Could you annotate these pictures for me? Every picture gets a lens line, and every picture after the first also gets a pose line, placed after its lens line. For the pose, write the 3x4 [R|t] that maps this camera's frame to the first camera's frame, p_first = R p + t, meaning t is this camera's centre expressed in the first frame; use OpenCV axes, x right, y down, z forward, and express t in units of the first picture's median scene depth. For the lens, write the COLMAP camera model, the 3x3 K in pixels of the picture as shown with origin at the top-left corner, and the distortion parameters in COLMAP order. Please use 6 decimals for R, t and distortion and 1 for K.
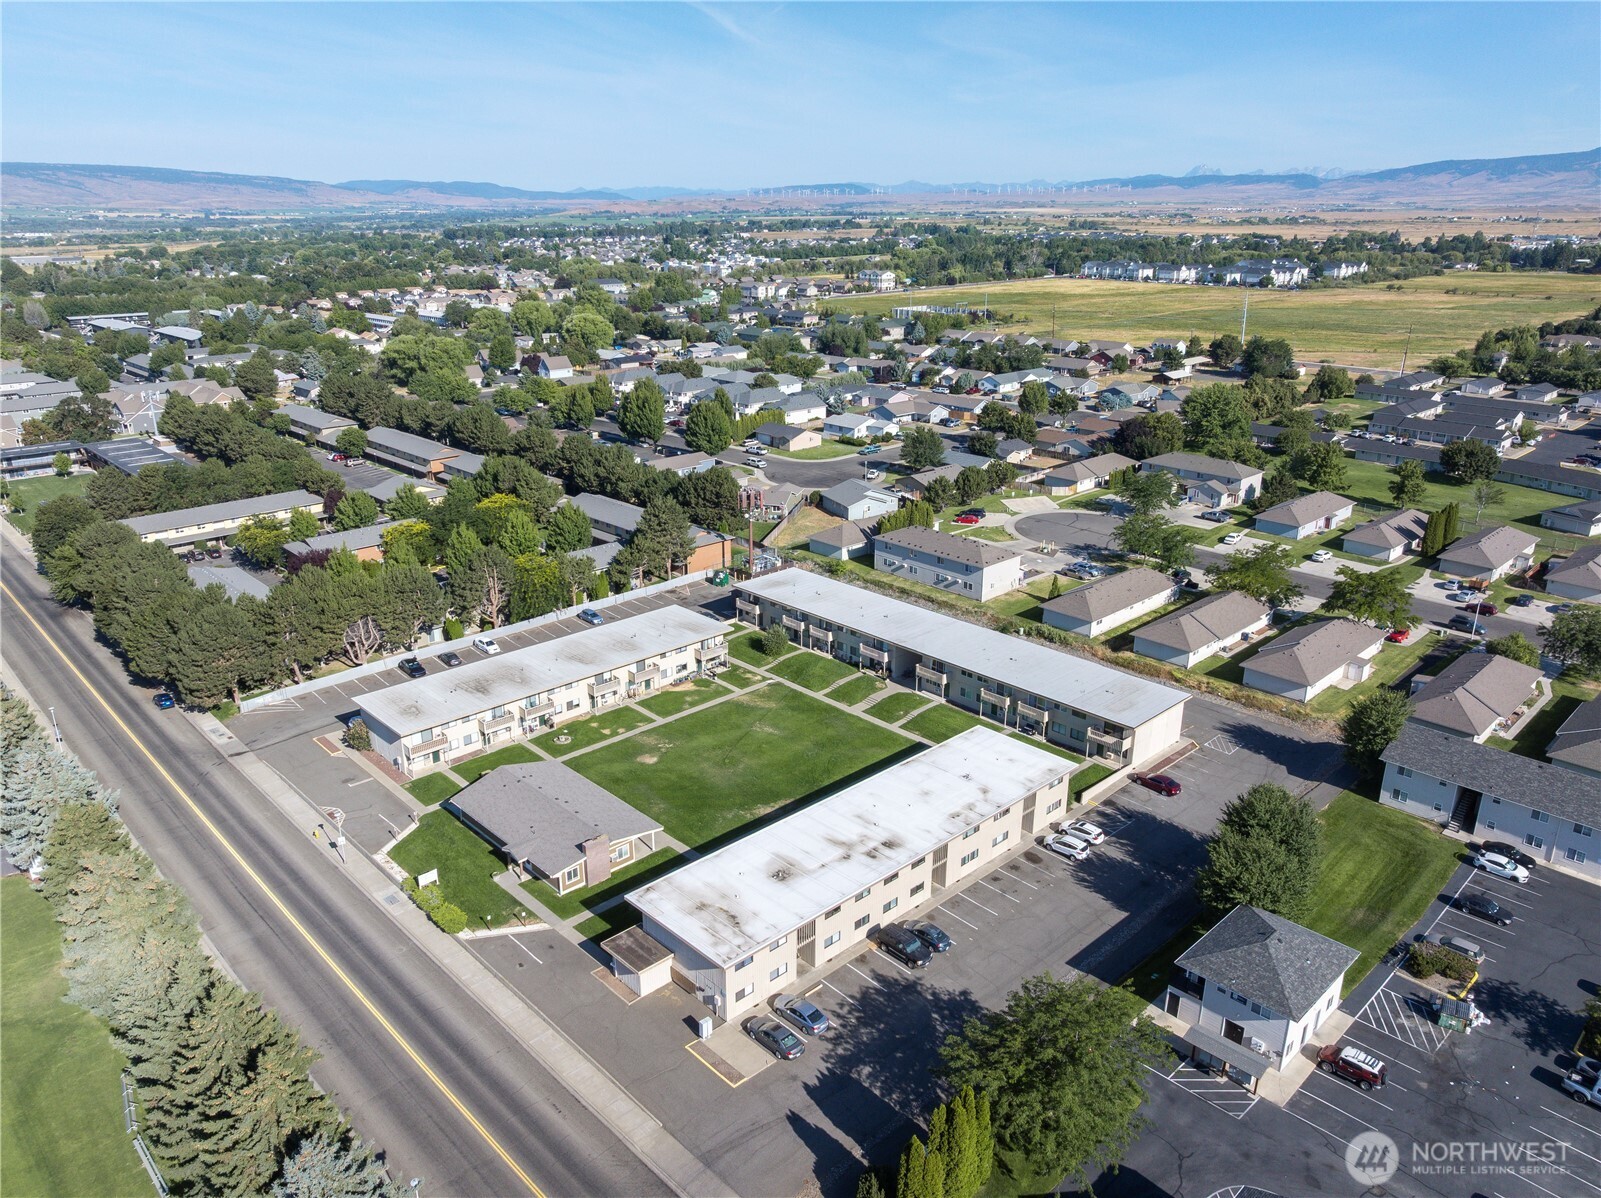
lens RADIAL K [[1126.9, 0, 806.7], [0, 1126.9, 599.7], [0, 0, 1]] dist [-0.037200, 0.007585]
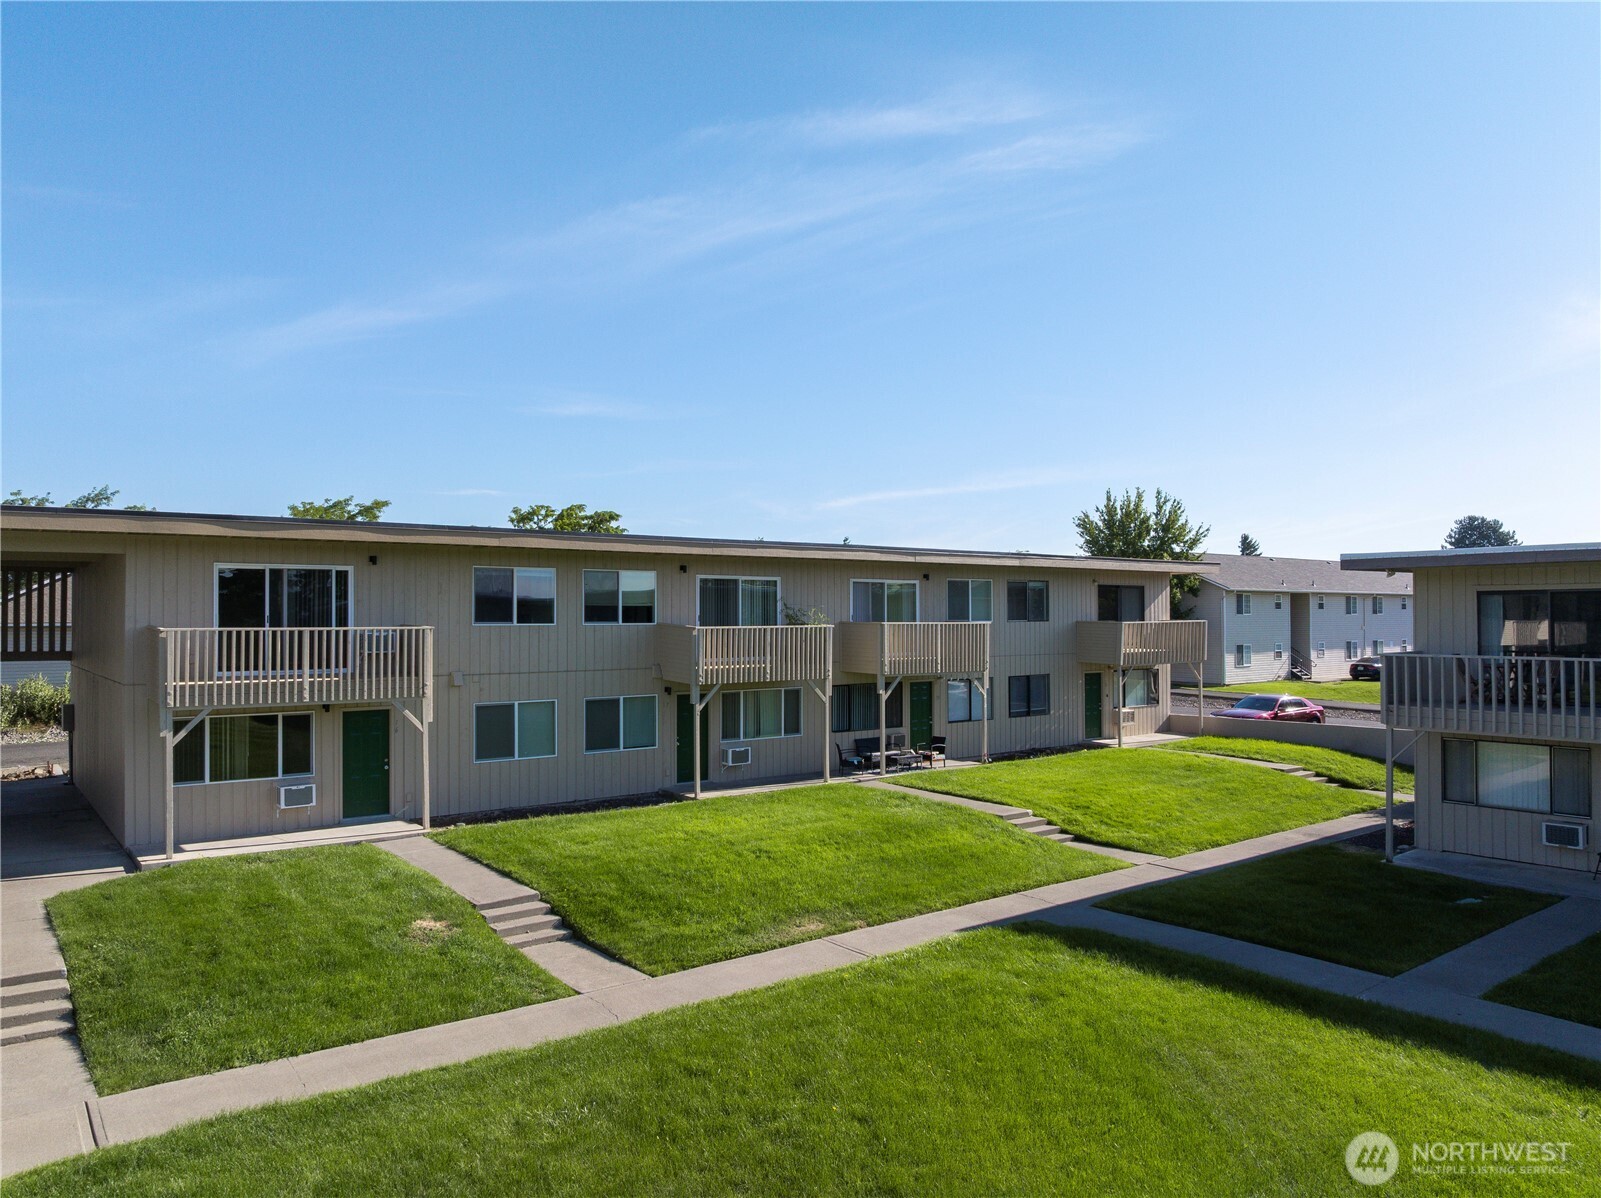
lens RADIAL K [[1126.9, 0, 806.7], [0, 1126.9, 599.7], [0, 0, 1]] dist [-0.037200, 0.007585]
pose [[0.108277, 0.012210, 0.994046, -0.016399], [0.337731, 0.940001, -0.048333, 0.079309], [-0.934994, 0.340953, 0.097656, 0.842412]]
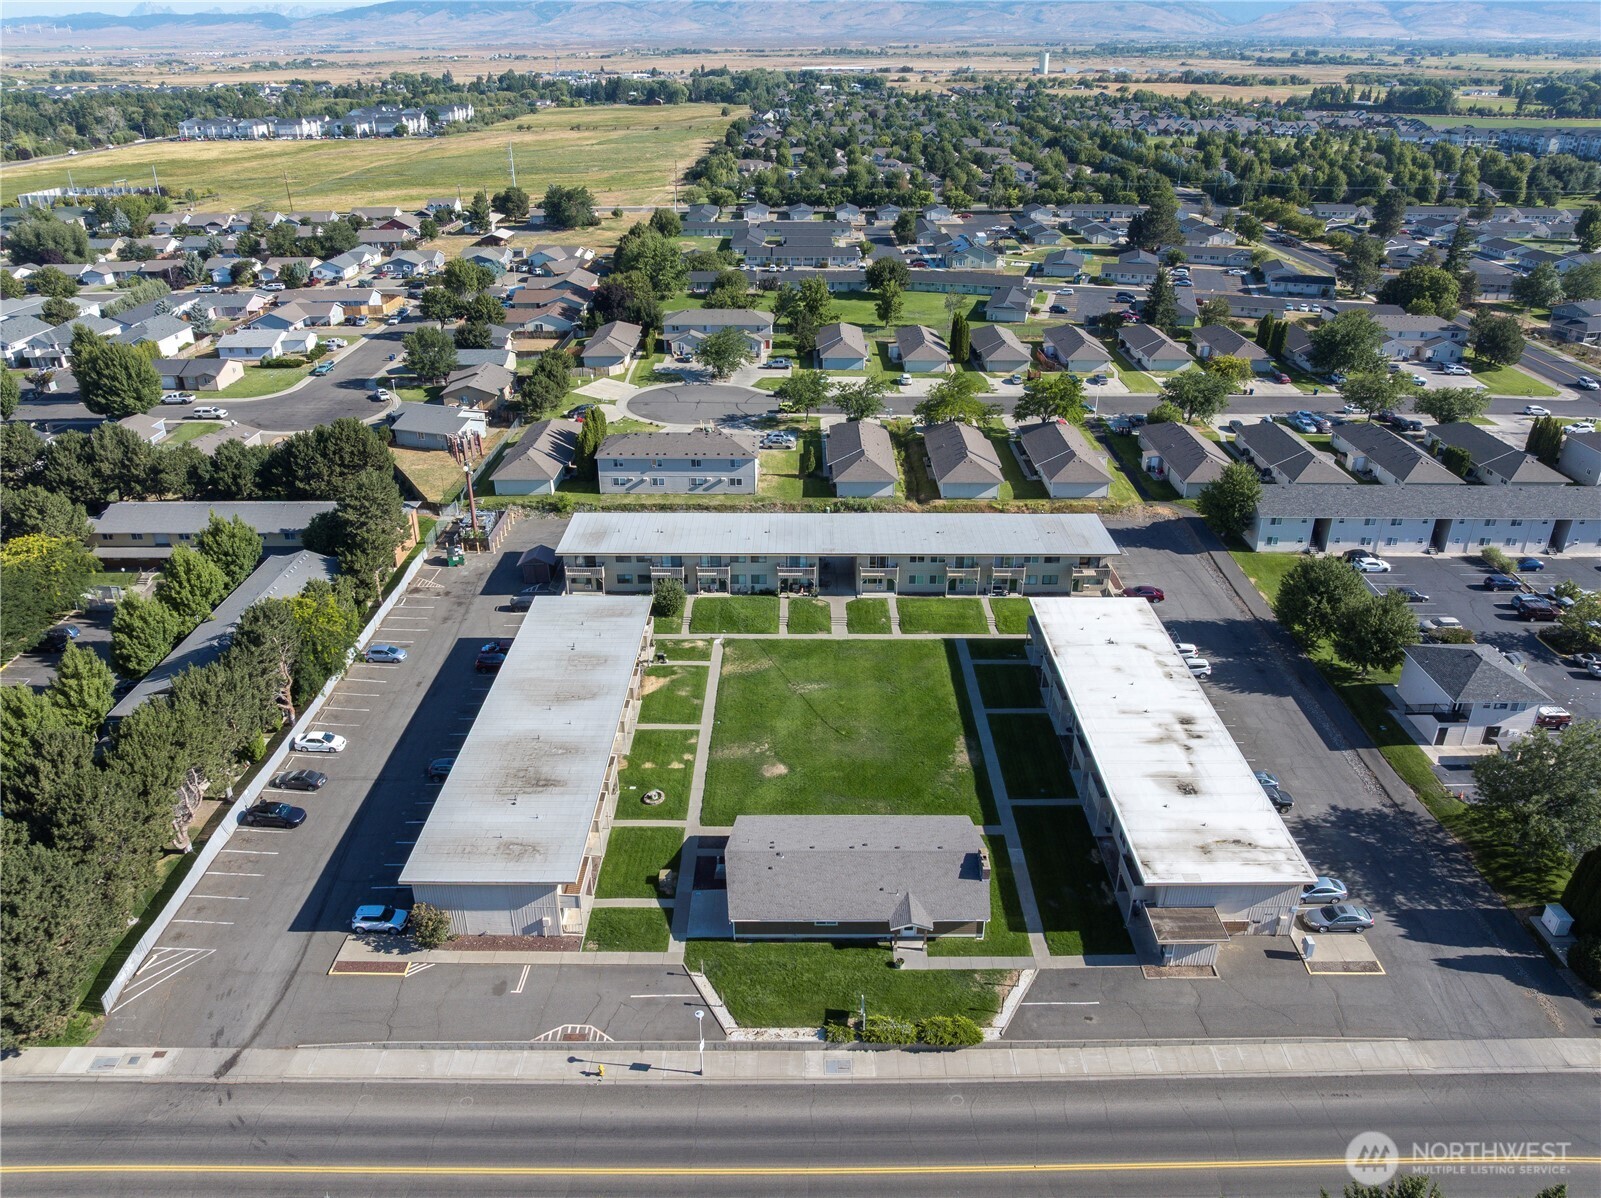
lens RADIAL K [[1126.9, 0, 806.7], [0, 1126.9, 599.7], [0, 0, 1]] dist [-0.037200, 0.007585]
pose [[0.690520, -0.318439, 0.649445, -0.501845], [0.237281, 0.947915, 0.212498, -0.115495], [-0.683286, 0.007367, 0.730114, 0.320732]]
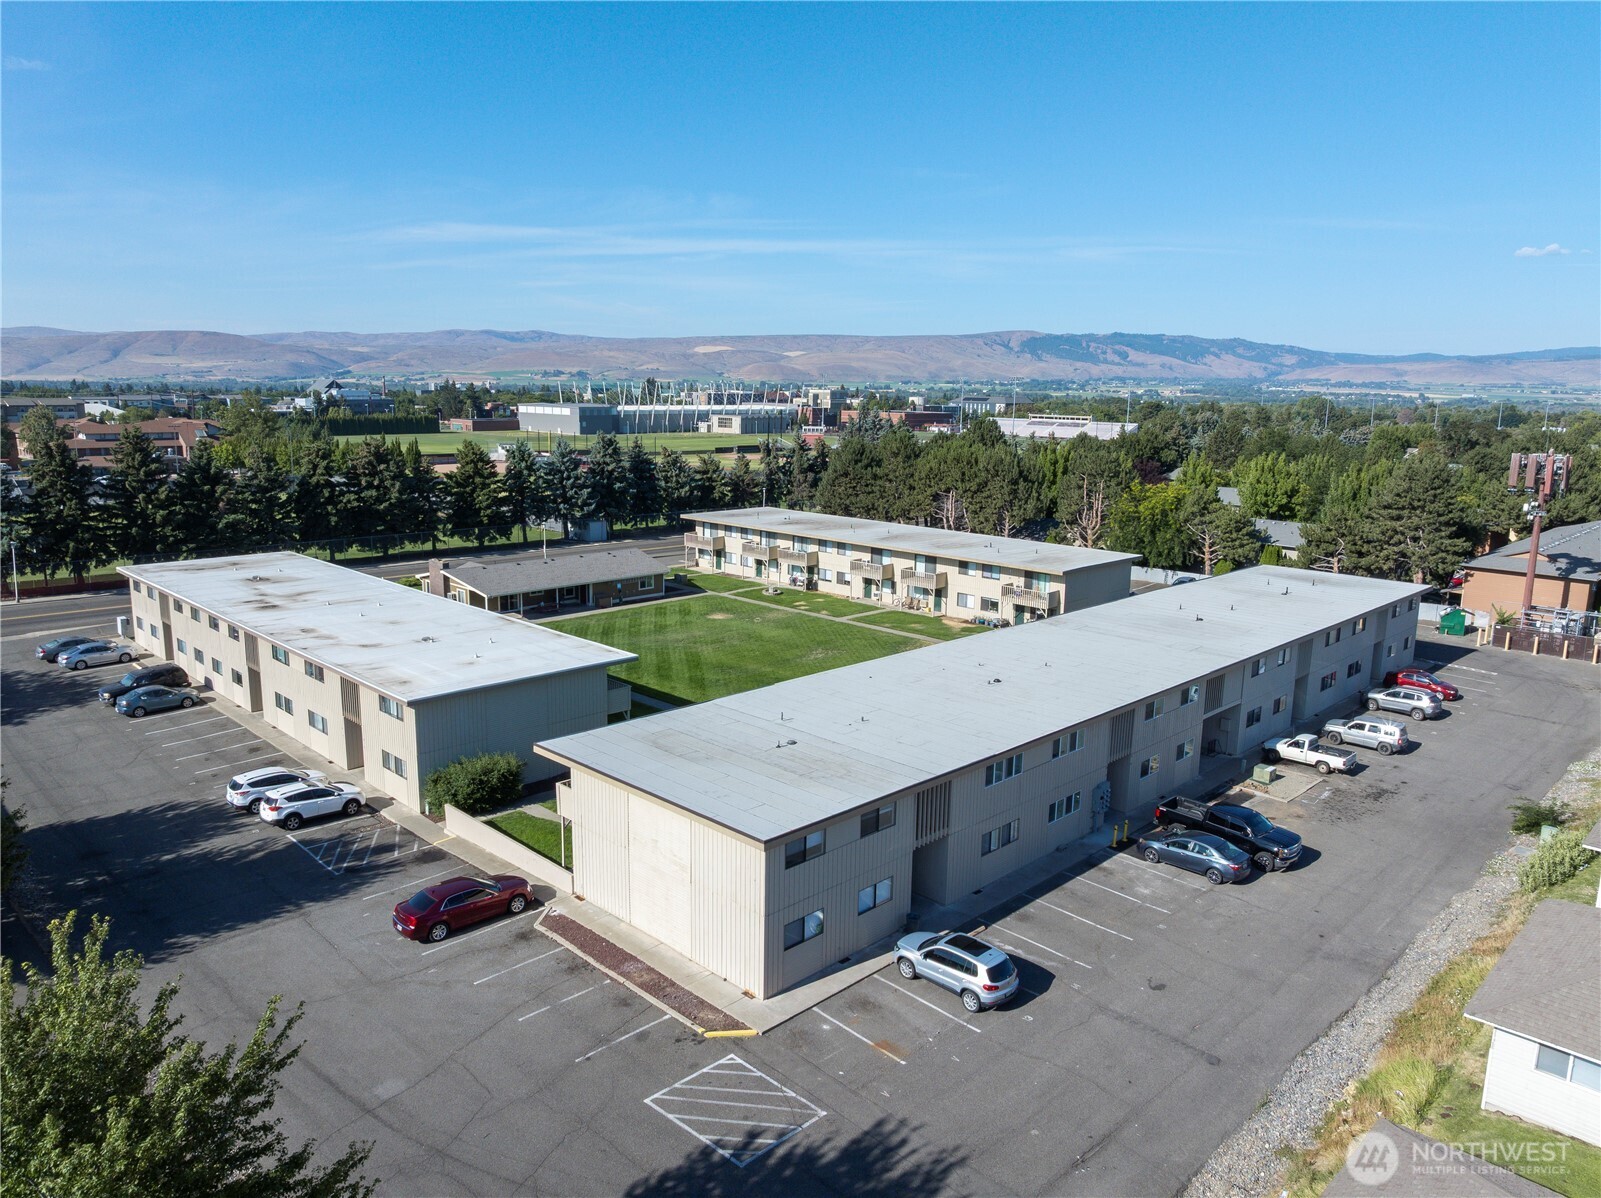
lens RADIAL K [[1129.8, 0, 800.5], [0, 1129.8, 599.0], [0, 0, 1]] dist [-0.046719, 0.004465]
pose [[0.015845, 0.183708, -0.982853, 0.492746], [-0.345413, 0.923465, 0.167039, -0.011638], [0.938317, 0.336843, 0.078088, 0.809307]]
